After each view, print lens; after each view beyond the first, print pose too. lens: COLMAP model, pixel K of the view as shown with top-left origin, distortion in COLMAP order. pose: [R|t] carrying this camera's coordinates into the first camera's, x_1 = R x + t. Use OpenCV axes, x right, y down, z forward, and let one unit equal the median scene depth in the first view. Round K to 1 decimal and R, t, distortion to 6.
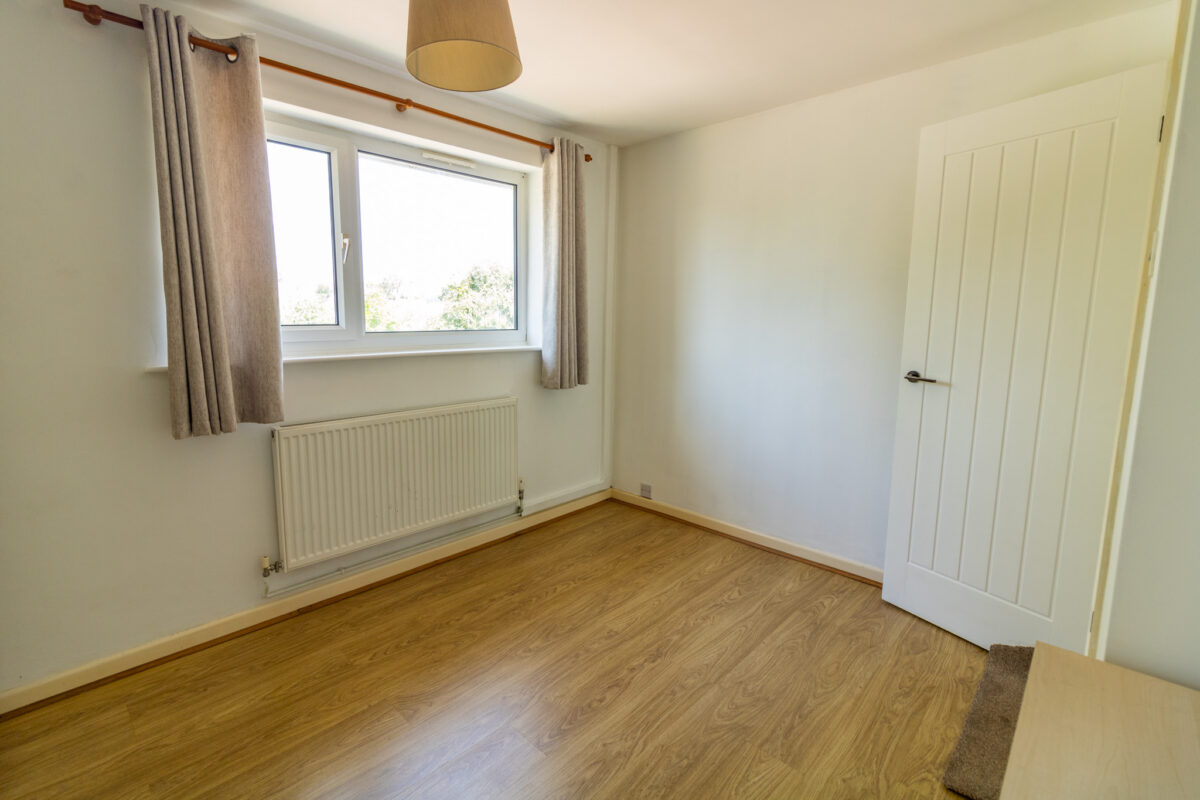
lens RADIAL K [[559.3, 0, 606.8], [0, 559.3, 395.1], [0, 0, 1]] dist [0.005341, -0.000003]
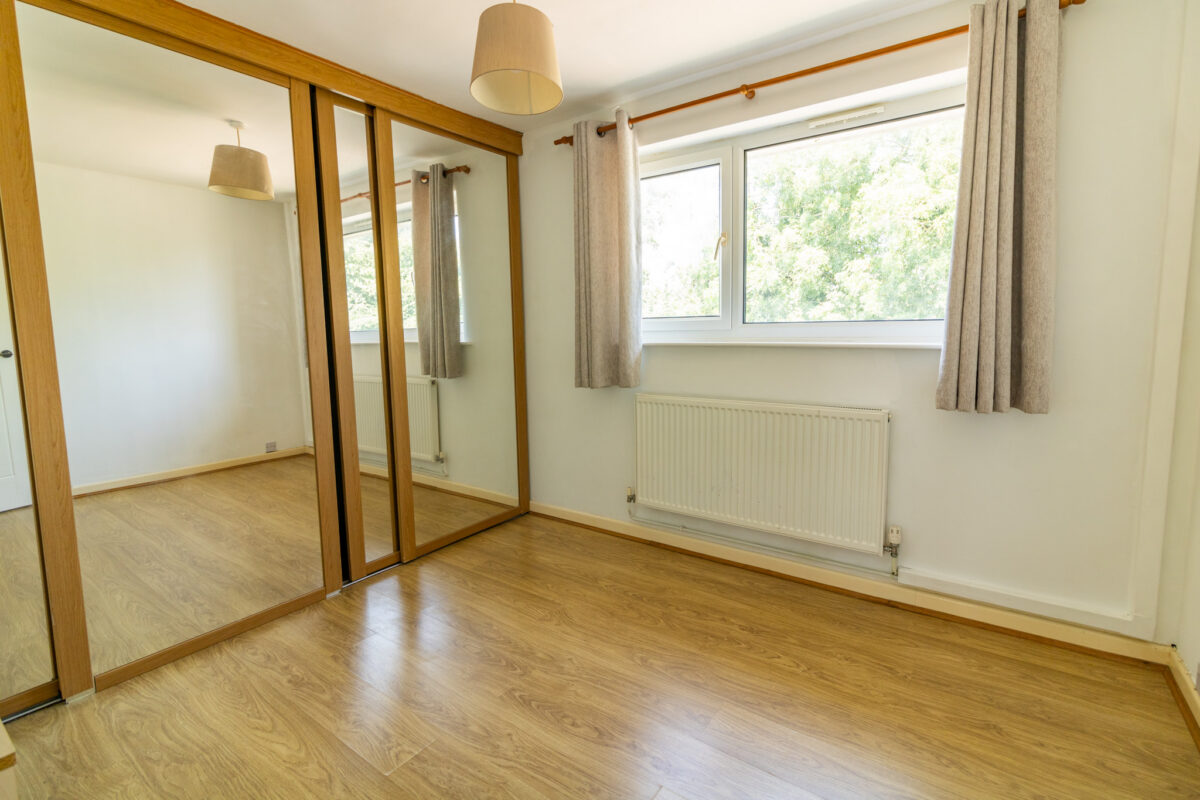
lens RADIAL K [[559.3, 0, 606.0], [0, 559.3, 394.5], [0, 0, 1]] dist [0.005341, -0.000003]
pose [[0.104851, 0.104154, -0.989019, 0.620699], [-0.127171, 0.987740, 0.090537, -0.044566], [0.986323, 0.116282, 0.116811, 0.670955]]
